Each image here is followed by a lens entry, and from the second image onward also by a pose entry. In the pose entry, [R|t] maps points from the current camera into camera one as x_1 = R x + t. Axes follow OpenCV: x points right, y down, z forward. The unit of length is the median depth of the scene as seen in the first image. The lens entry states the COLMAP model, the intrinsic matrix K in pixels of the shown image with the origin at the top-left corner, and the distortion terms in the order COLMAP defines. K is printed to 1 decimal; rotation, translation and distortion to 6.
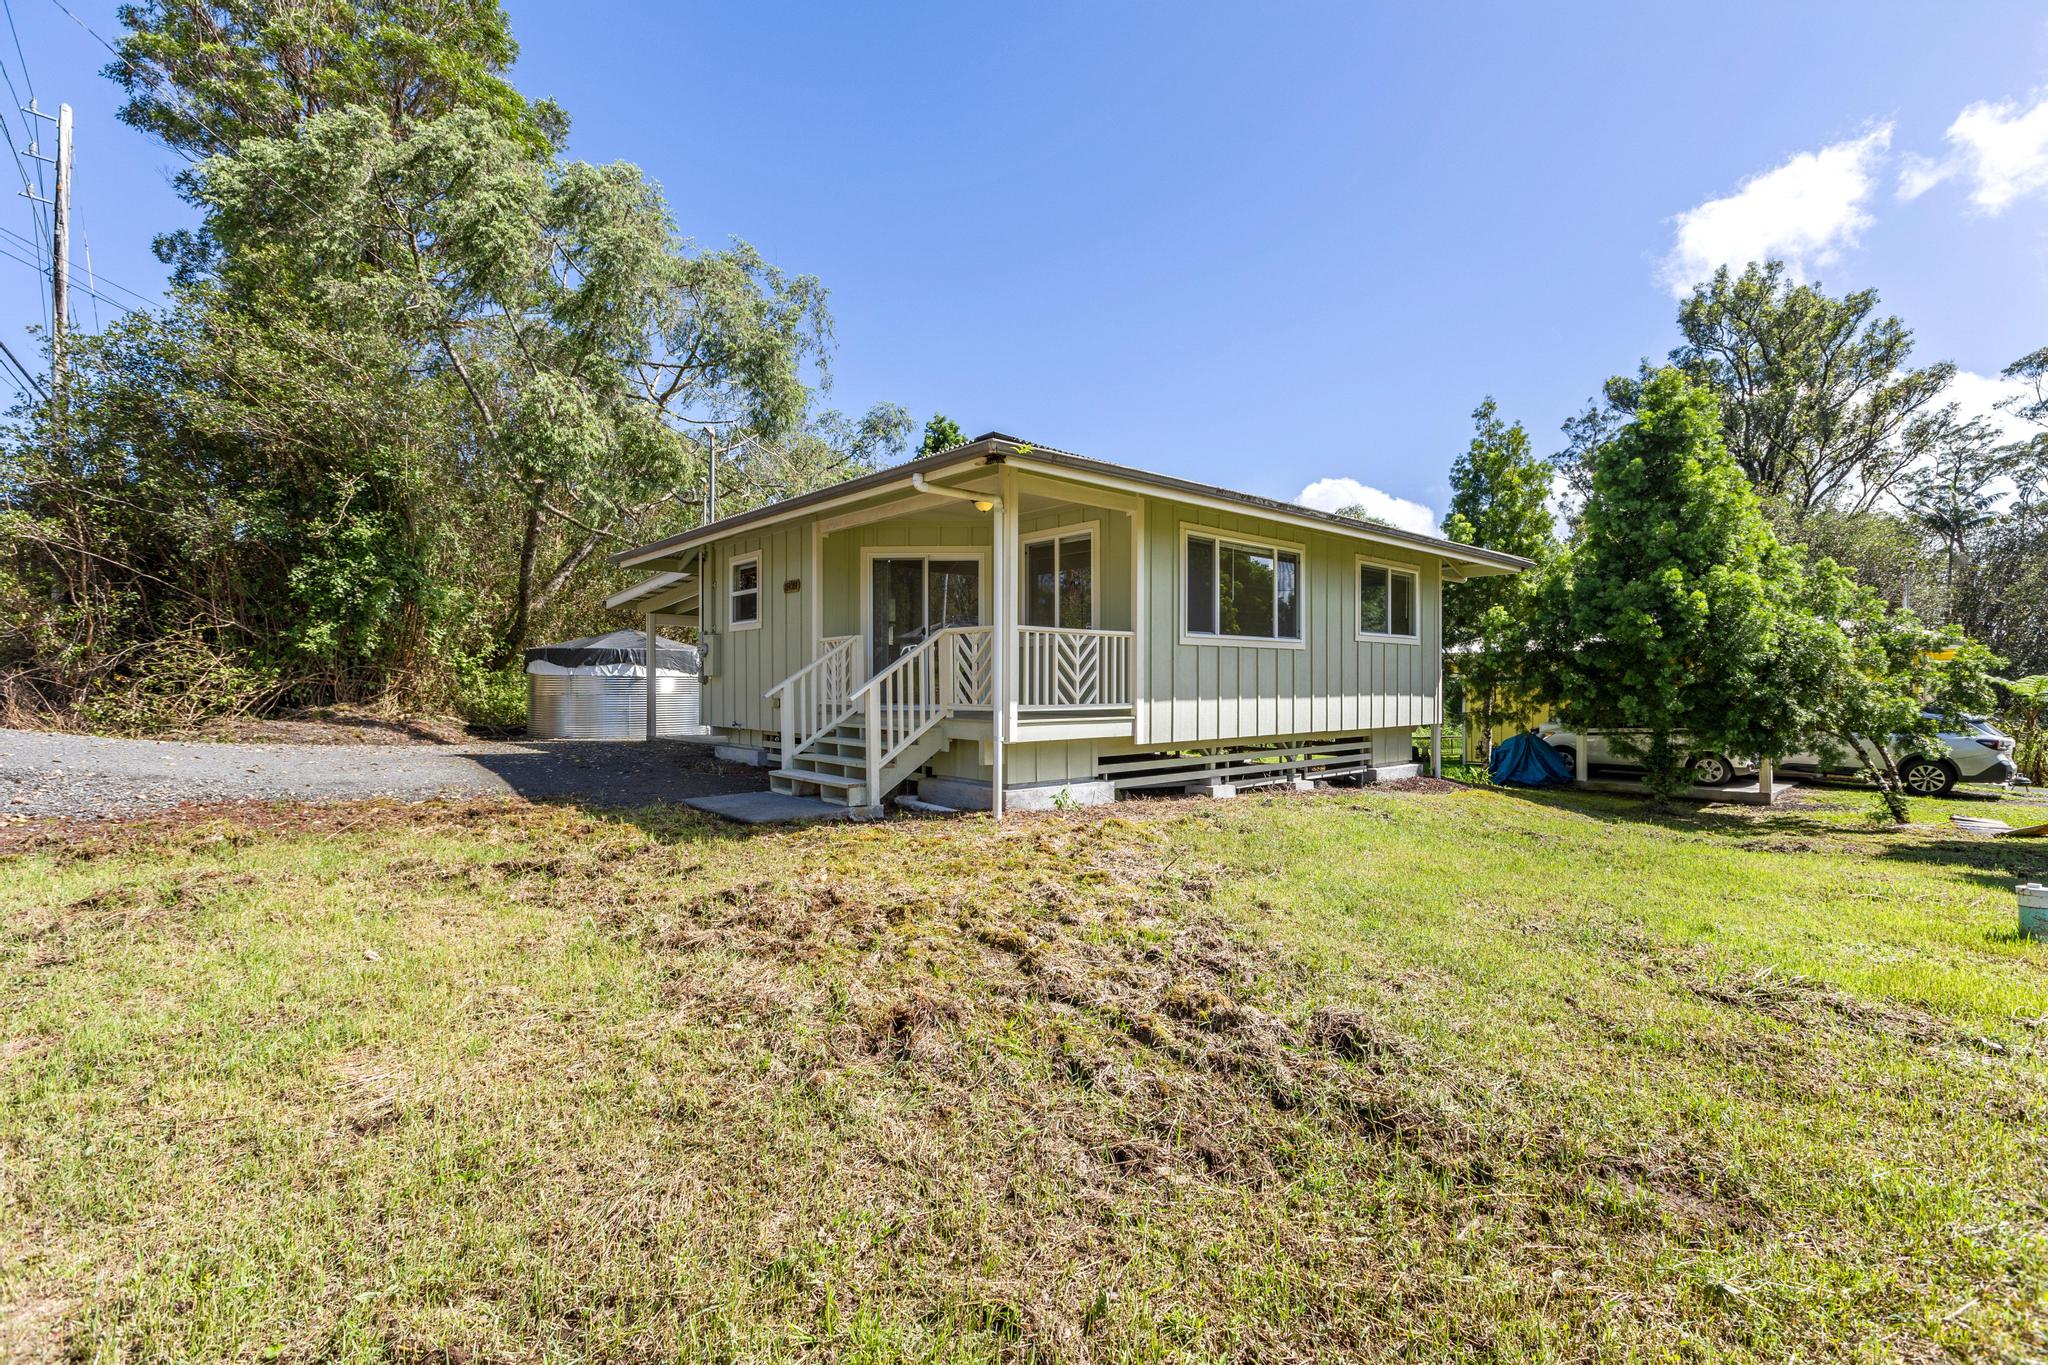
lens RADIAL K [[914.9, 0, 1027.7], [0, 914.9, 693.4], [0, 0, 1]] dist [0.004183, -0.001802]
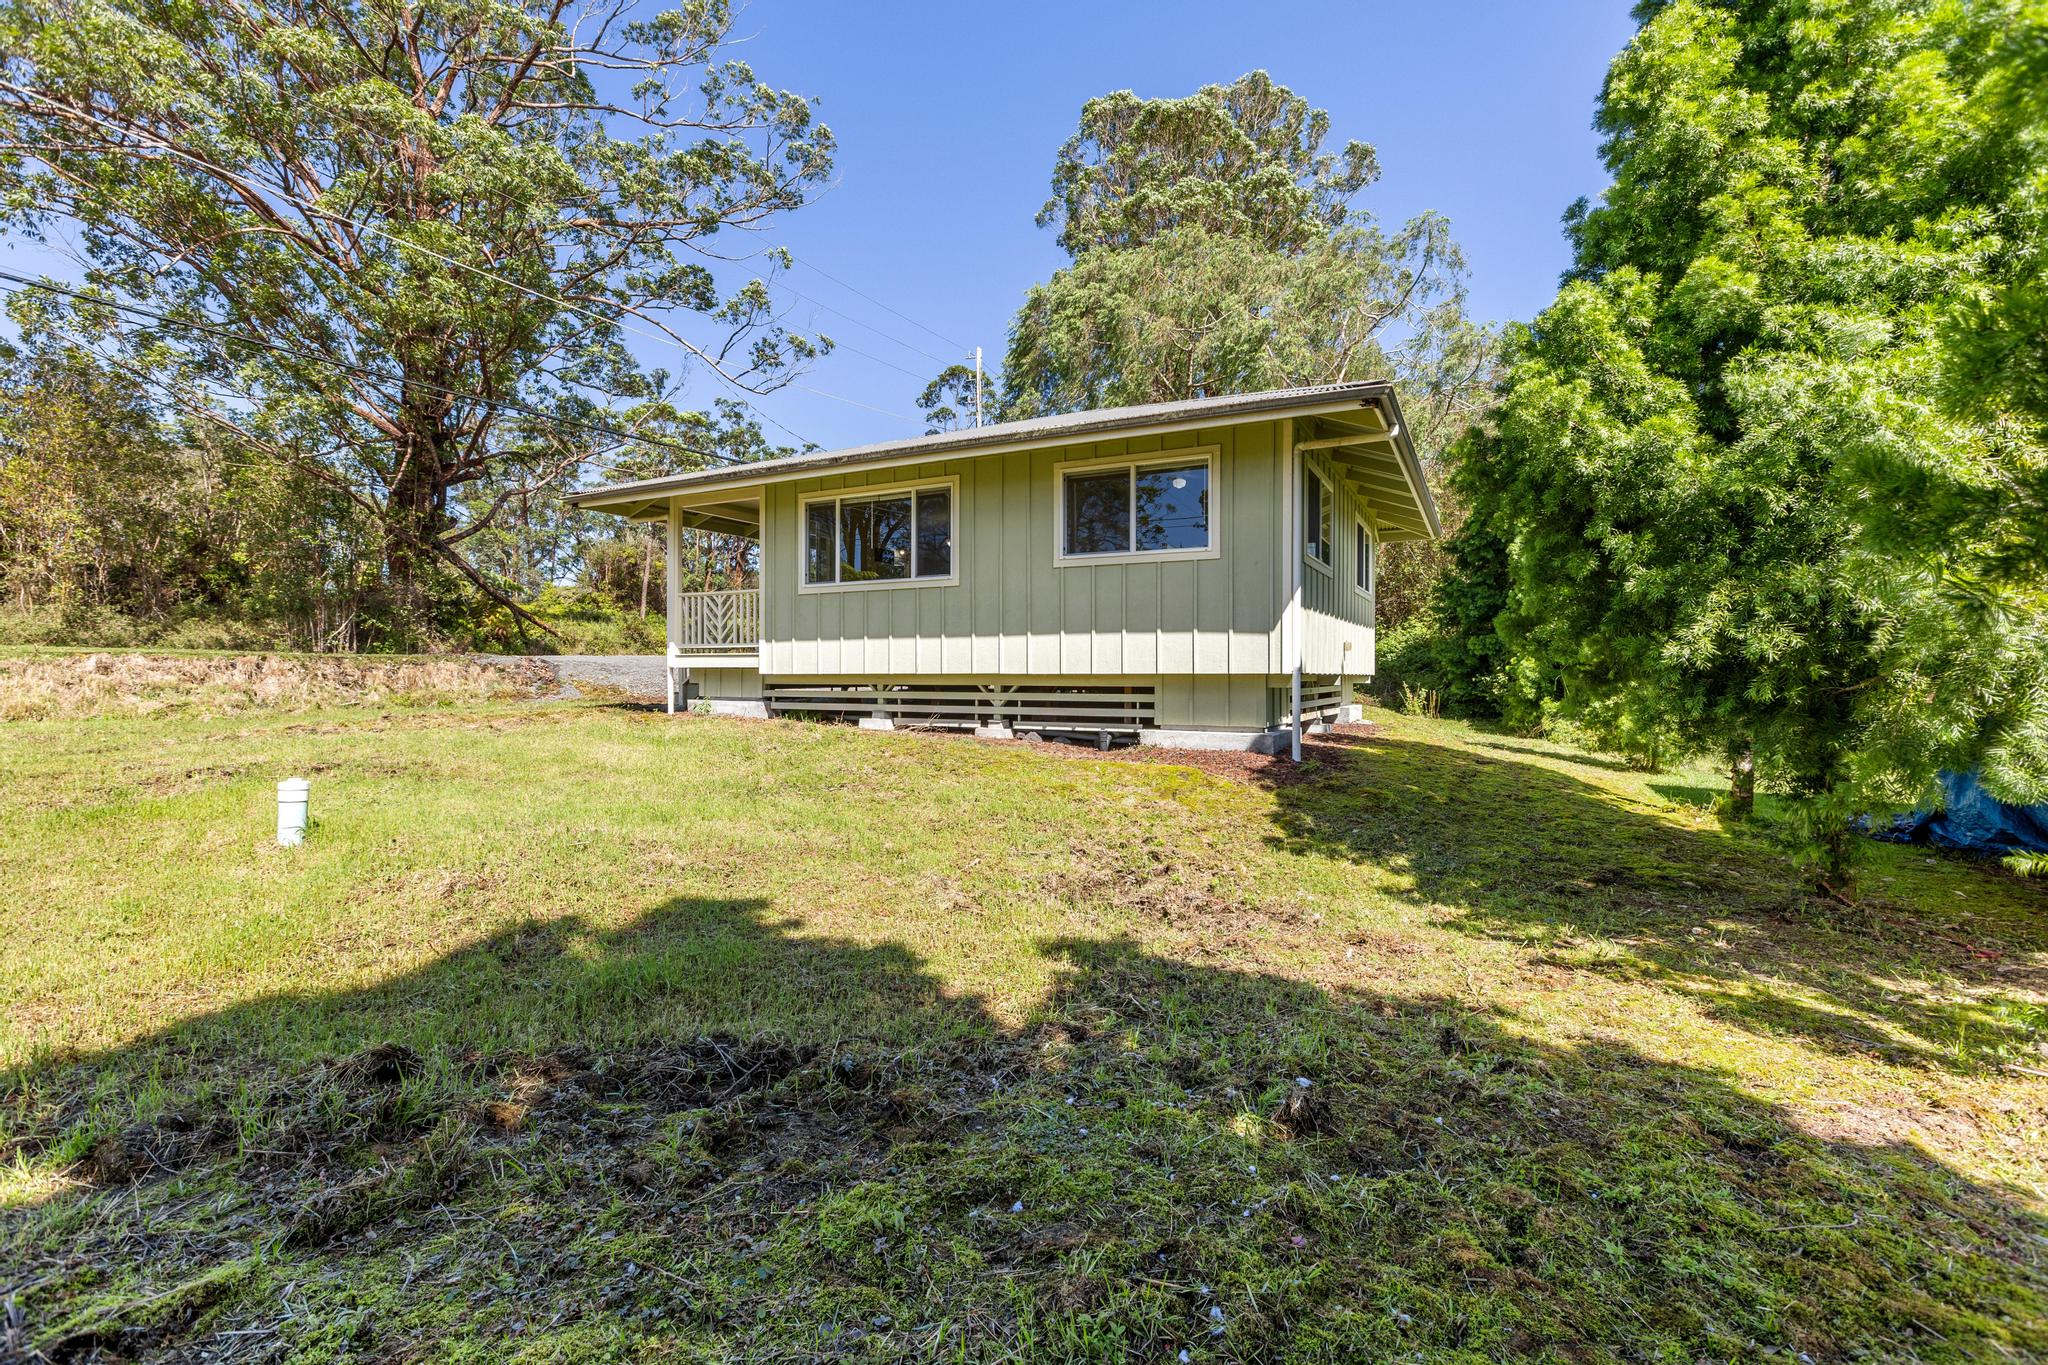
lens RADIAL K [[914.9, 0, 1023.9], [0, 914.9, 669.8], [0, 0, 1]] dist [0.004183, -0.001802]
pose [[0.342026, 0.010430, -0.939633, 1.367884], [-0.002343, 0.999945, 0.010247, 0.032527], [0.939688, -0.001303, 0.342031, 0.834935]]
